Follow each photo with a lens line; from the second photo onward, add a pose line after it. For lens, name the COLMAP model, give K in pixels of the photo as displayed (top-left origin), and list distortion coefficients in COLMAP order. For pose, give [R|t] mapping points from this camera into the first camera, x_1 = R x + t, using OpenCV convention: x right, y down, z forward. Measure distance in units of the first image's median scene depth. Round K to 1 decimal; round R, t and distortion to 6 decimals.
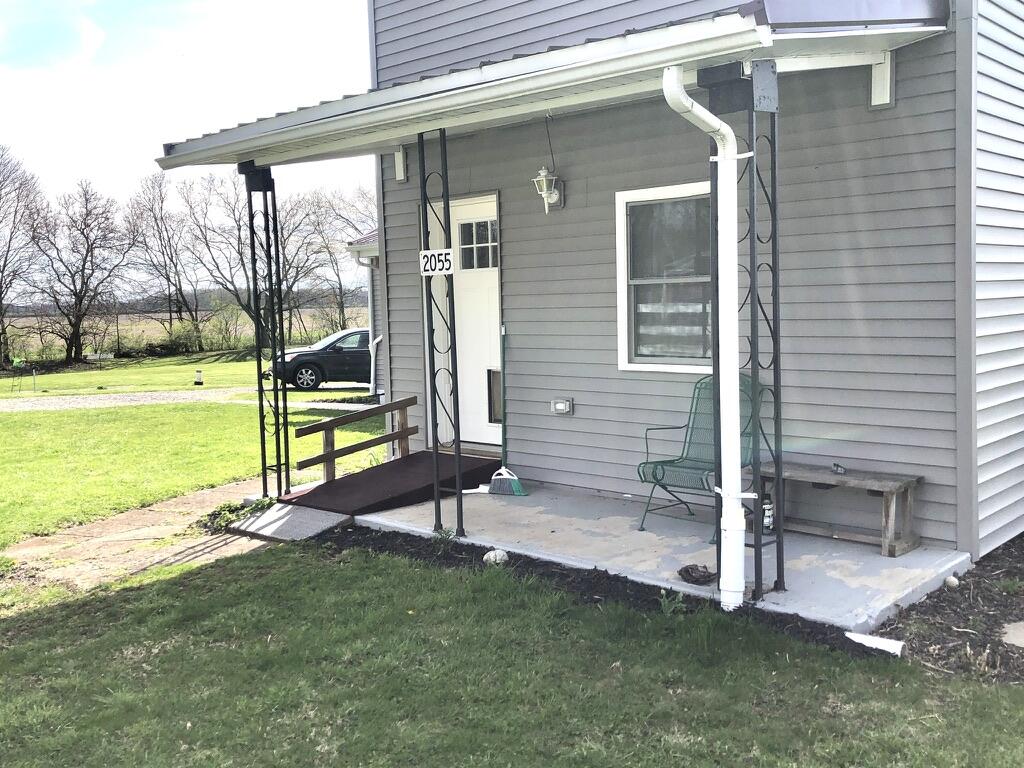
lens RADIAL K [[990.8, 0, 488.0], [0, 990.8, 384.1], [0, 0, 1]] dist [0.006707, -0.002012]
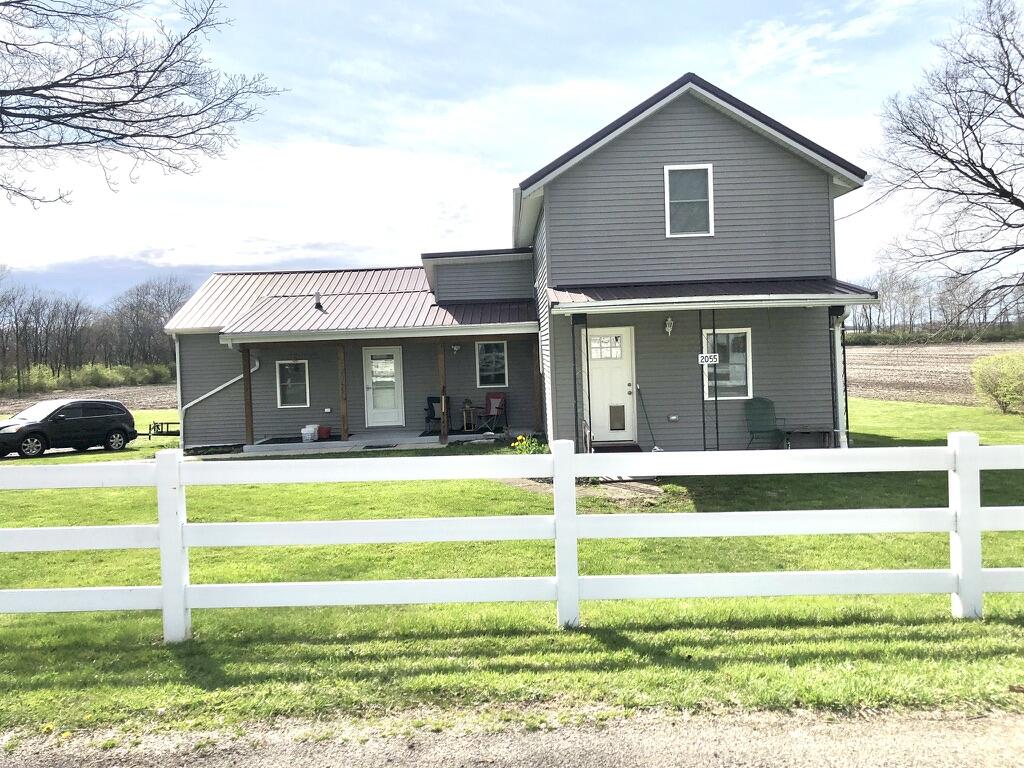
lens RADIAL K [[817.8, 0, 512.0], [0, 817.8, 384.0], [0, 0, 1]] dist [0.008016, -0.000799]
pose [[0.728536, -0.026296, 0.684503, -1.818402], [0.070918, 0.996789, -0.037187, -0.014631], [-0.681327, 0.075635, 0.728061, -0.185469]]
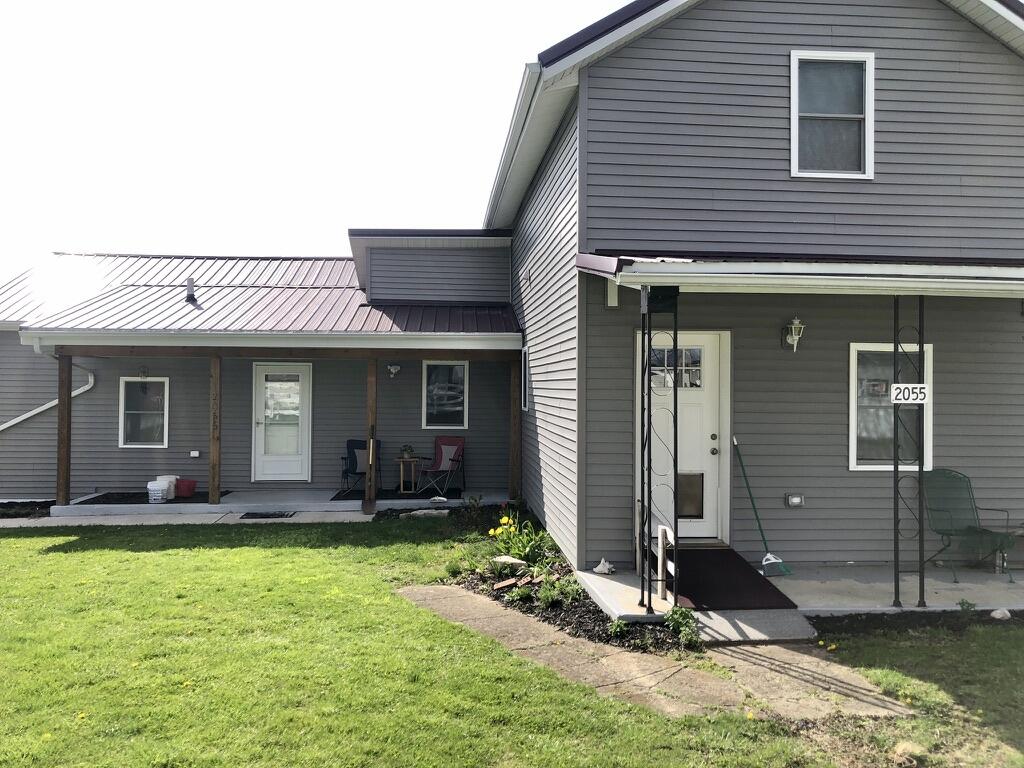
lens RADIAL K [[830.2, 0, 518.9], [0, 830.2, 376.7], [0, 0, 1]] dist [0.010829, 0.004589]
pose [[0.659888, 0.044637, 0.750037, -1.172253], [0.034818, 0.995345, -0.089870, -0.062982], [-0.750557, 0.085419, 0.655261, 0.649475]]
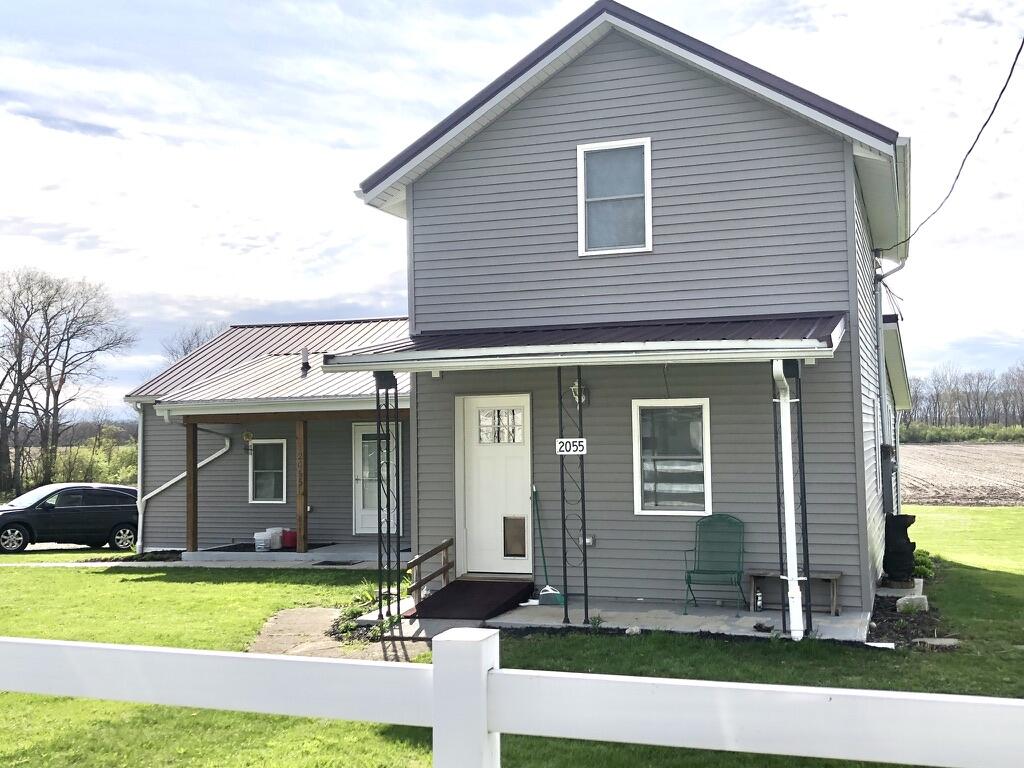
lens RADIAL K [[1103.1, 0, 512.0], [0, 1103.1, 384.0], [0, 0, 1]] dist [0.120761, -0.380590]
pose [[0.909014, 0.034638, 0.415323, -0.846496], [0.024765, 0.990290, -0.136794, 0.016469], [-0.416029, 0.134633, 0.899330, -0.540171]]
